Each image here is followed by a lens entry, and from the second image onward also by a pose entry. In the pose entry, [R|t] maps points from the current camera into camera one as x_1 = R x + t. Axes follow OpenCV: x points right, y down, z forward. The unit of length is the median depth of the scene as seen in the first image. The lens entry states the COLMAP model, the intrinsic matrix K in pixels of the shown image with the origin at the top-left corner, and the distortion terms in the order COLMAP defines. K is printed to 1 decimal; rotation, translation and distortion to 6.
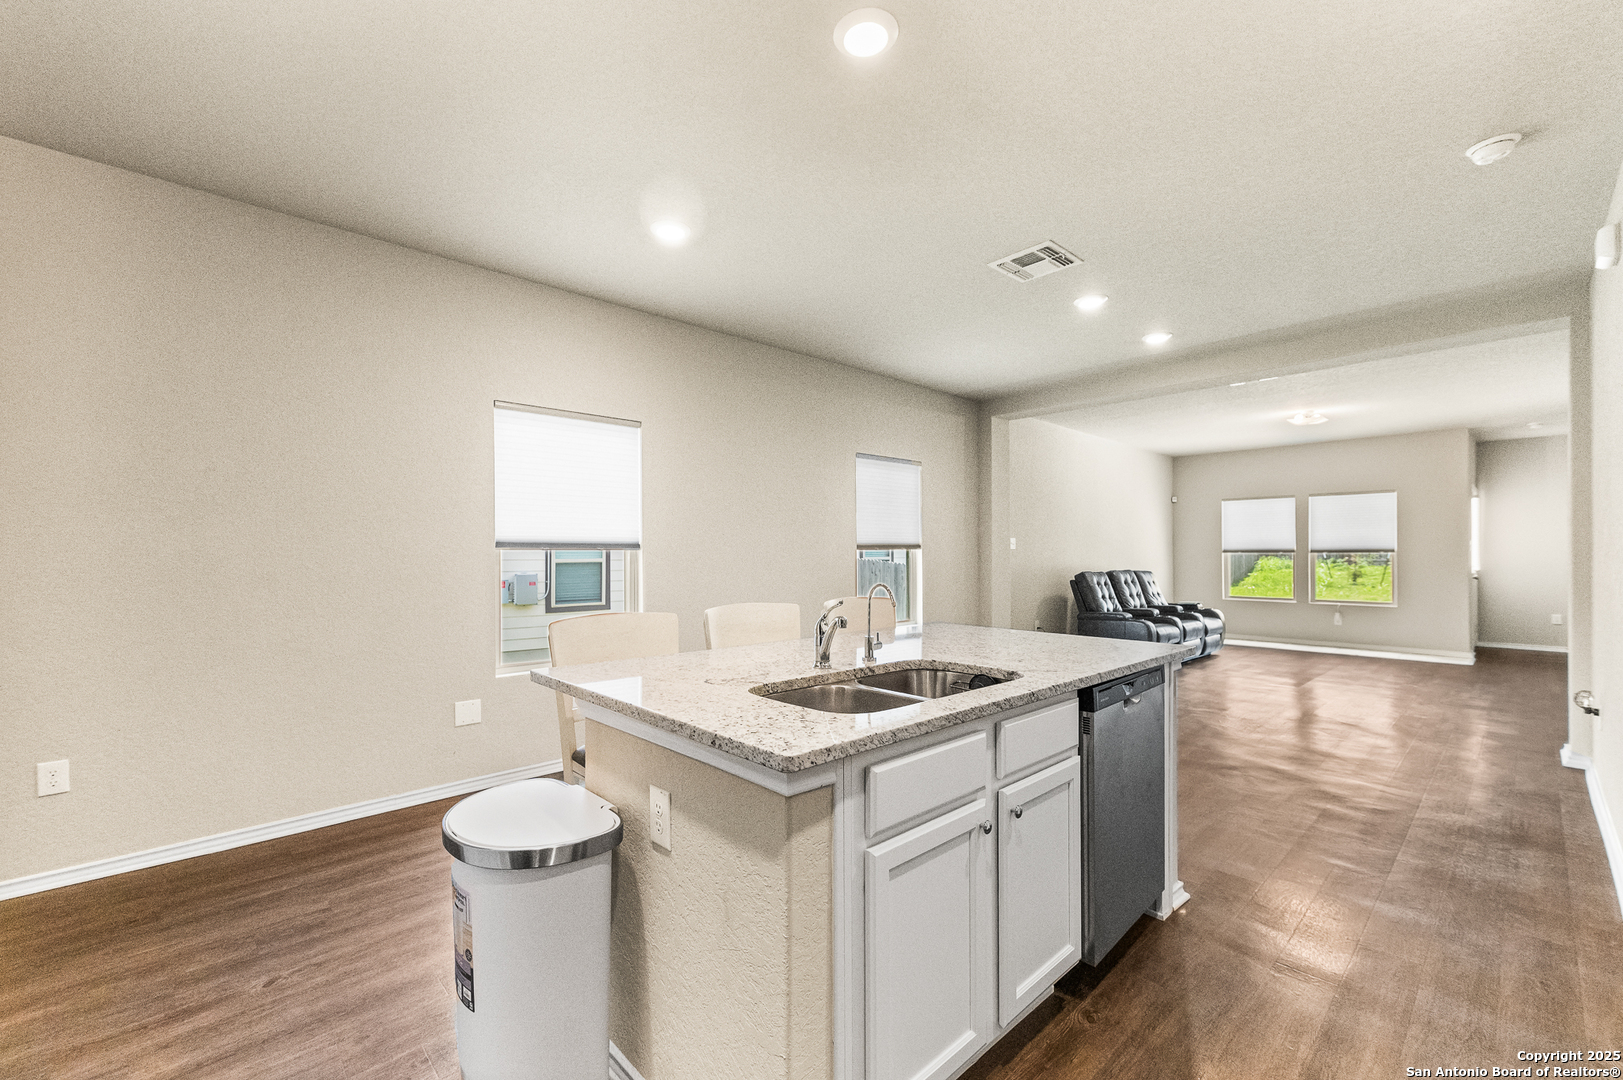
lens RADIAL K [[666.5, 0, 786.2], [0, 666.5, 557.8], [0, 0, 1]] dist [0.000635, 0.000118]
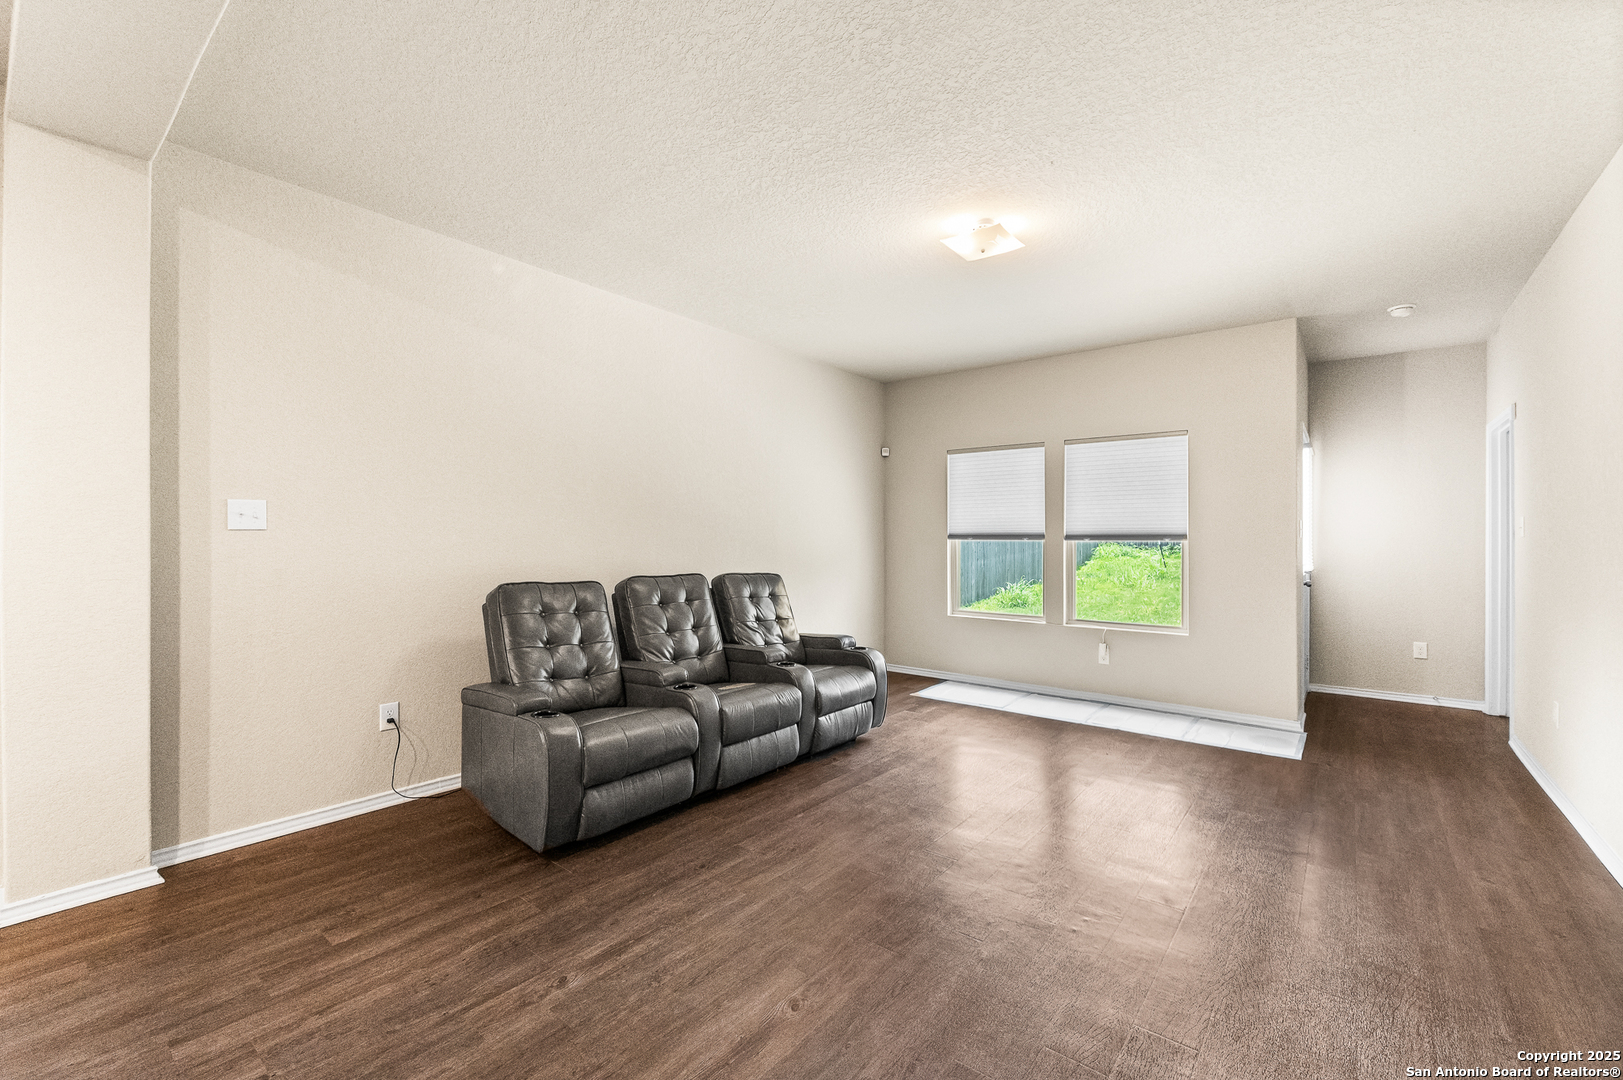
lens RADIAL K [[666.5, 0, 818.7], [0, 666.5, 544.7], [0, 0, 1]] dist [0.000635, 0.000118]
pose [[0.985159, 0.001499, 0.171636, 0.480474], [-0.002291, 0.999988, 0.004413, -0.005488], [-0.171627, -0.004741, 0.985151, 0.467463]]
